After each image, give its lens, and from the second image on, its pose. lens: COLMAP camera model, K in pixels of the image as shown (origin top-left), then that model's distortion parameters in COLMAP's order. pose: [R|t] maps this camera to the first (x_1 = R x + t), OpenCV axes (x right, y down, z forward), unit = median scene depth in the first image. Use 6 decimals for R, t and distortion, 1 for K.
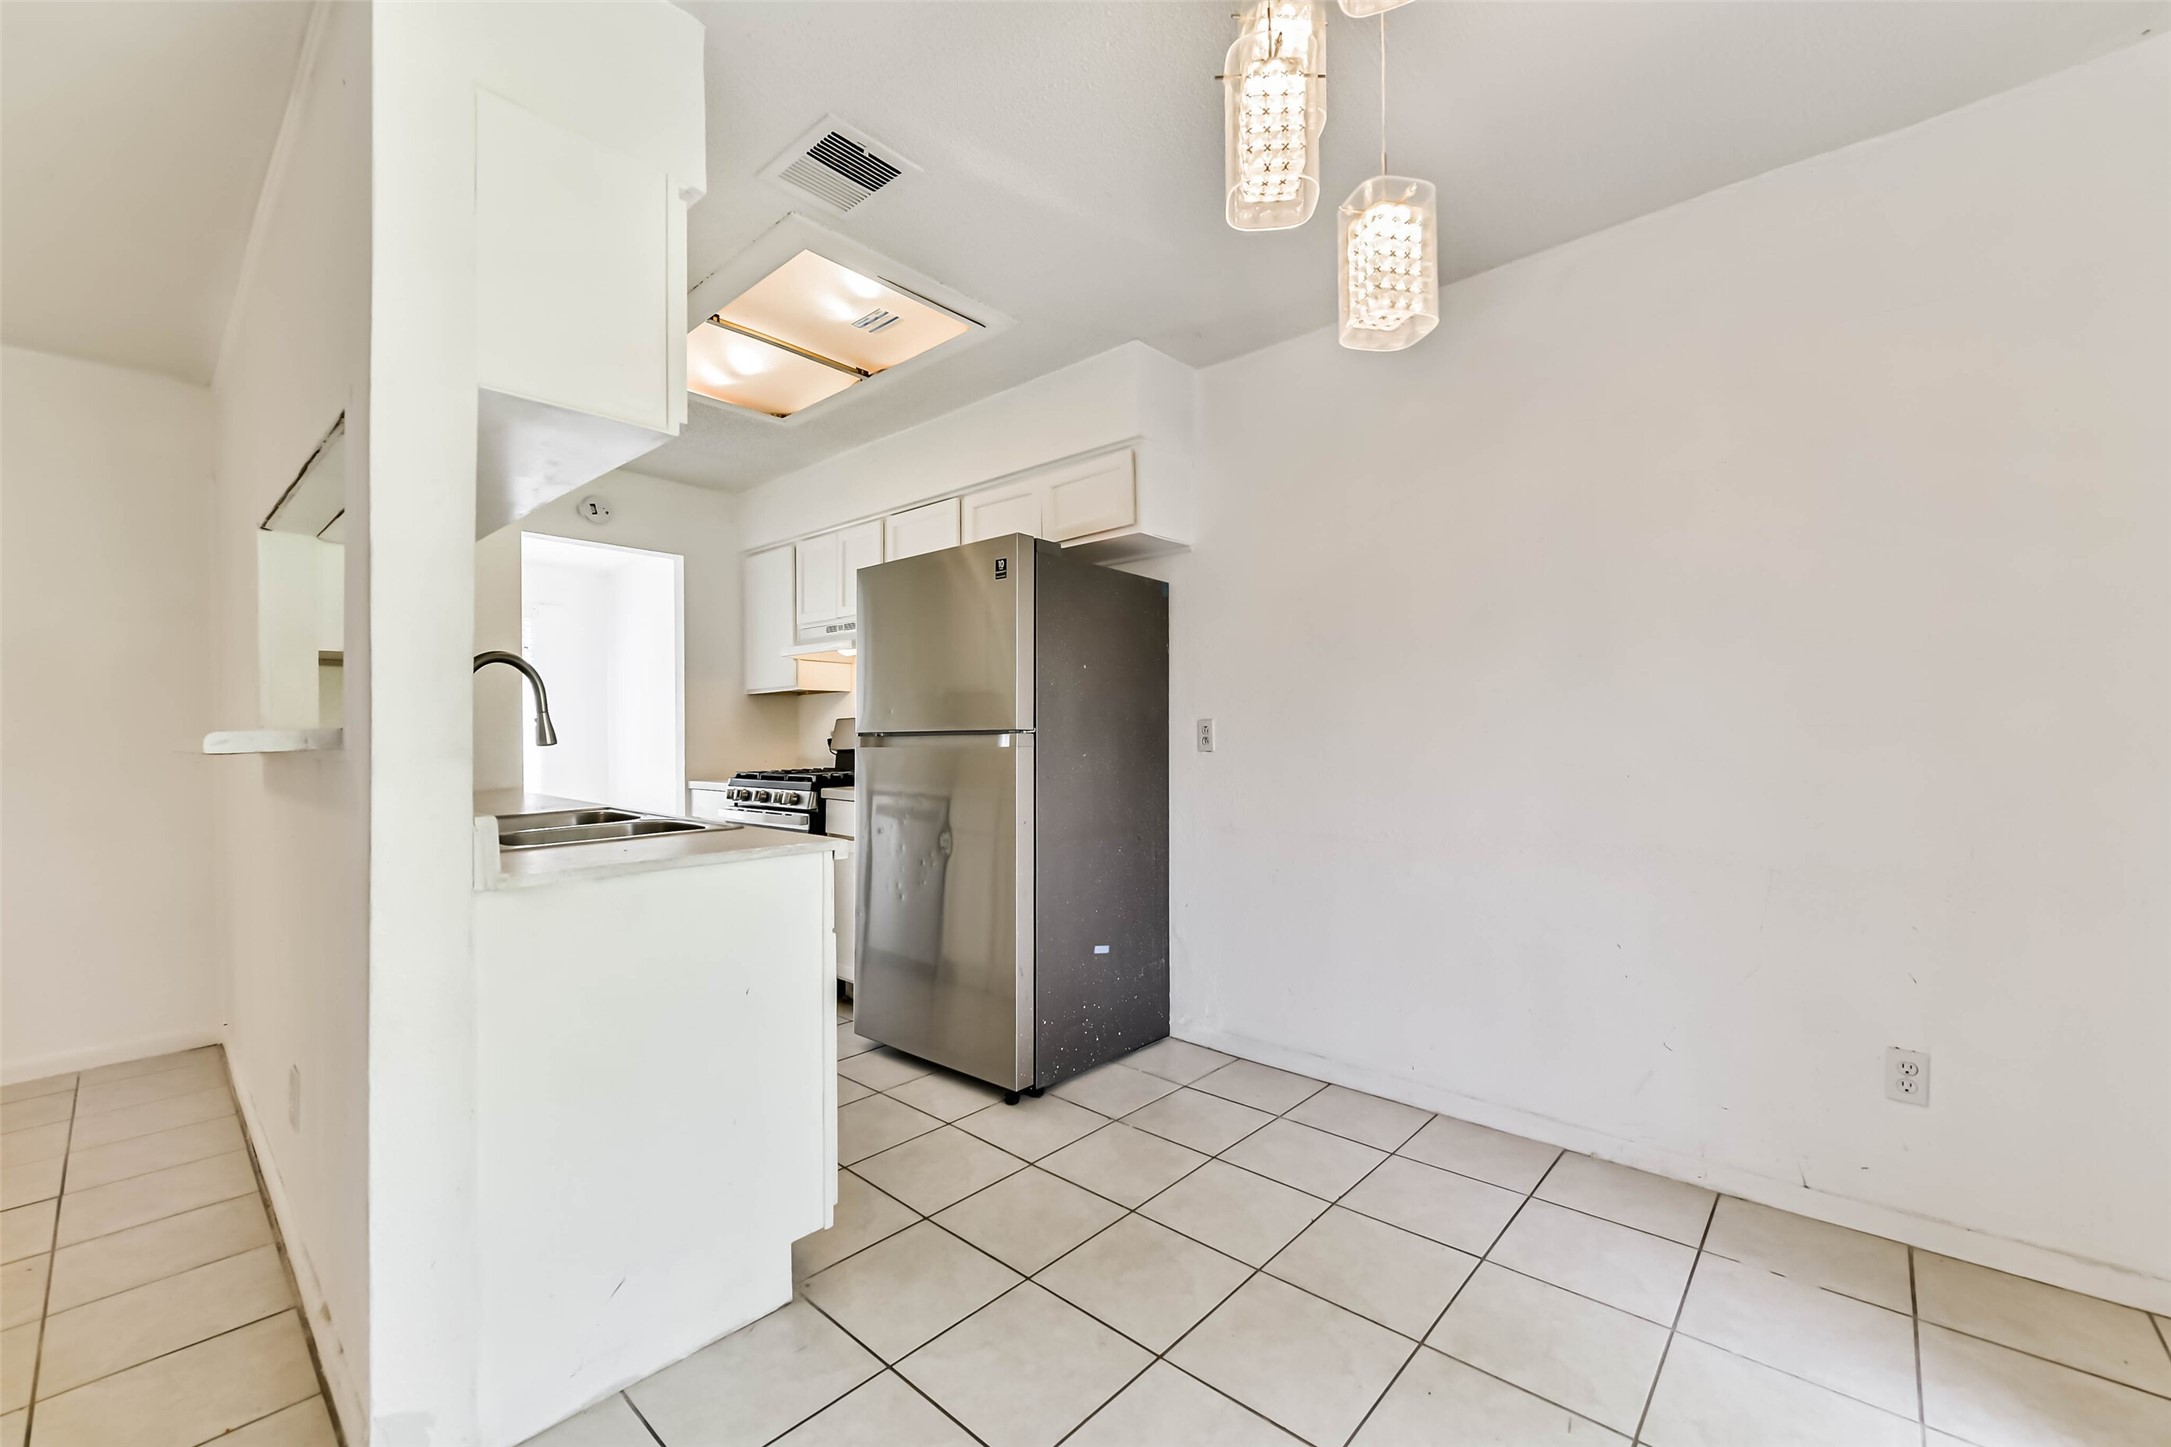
lens RADIAL K [[866.3, 0, 1084.1], [0, 866.3, 720.5], [0, 0, 1]] dist [0.012080, -0.000687]
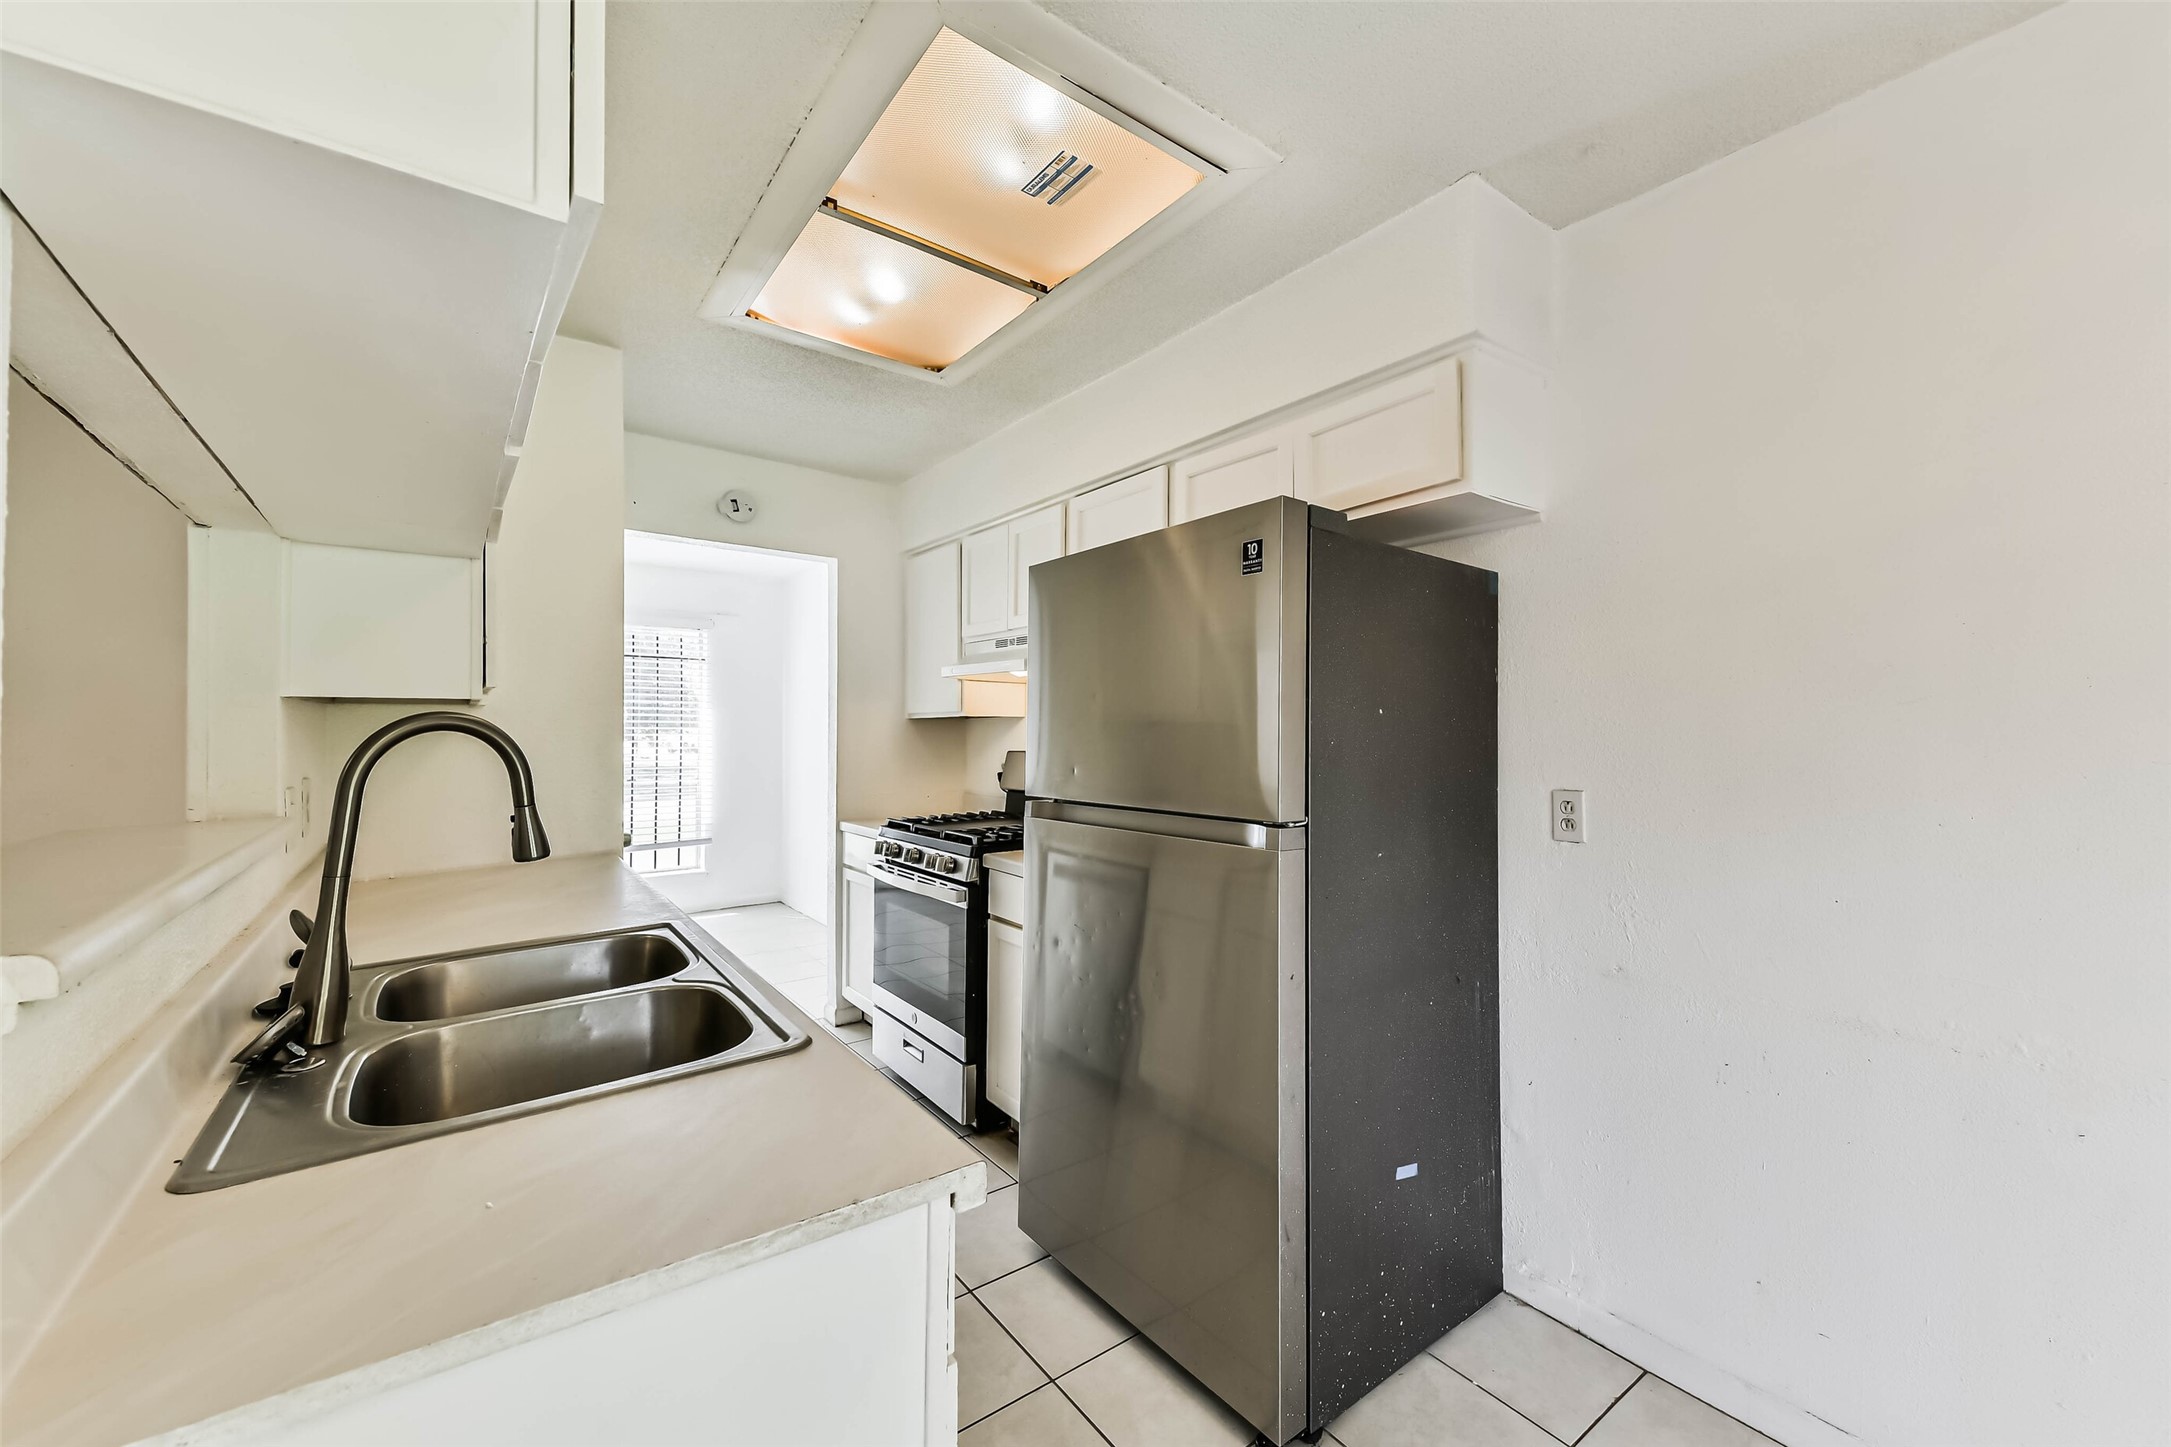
lens RADIAL K [[866.3, 0, 1082.3], [0, 866.3, 717.7], [0, 0, 1]] dist [0.012080, -0.000687]
pose [[0.979205, 0.008040, -0.202715, -0.074328], [-0.008598, 0.999961, -0.001872, -0.049028], [0.202692, 0.003576, 0.979236, 0.314992]]
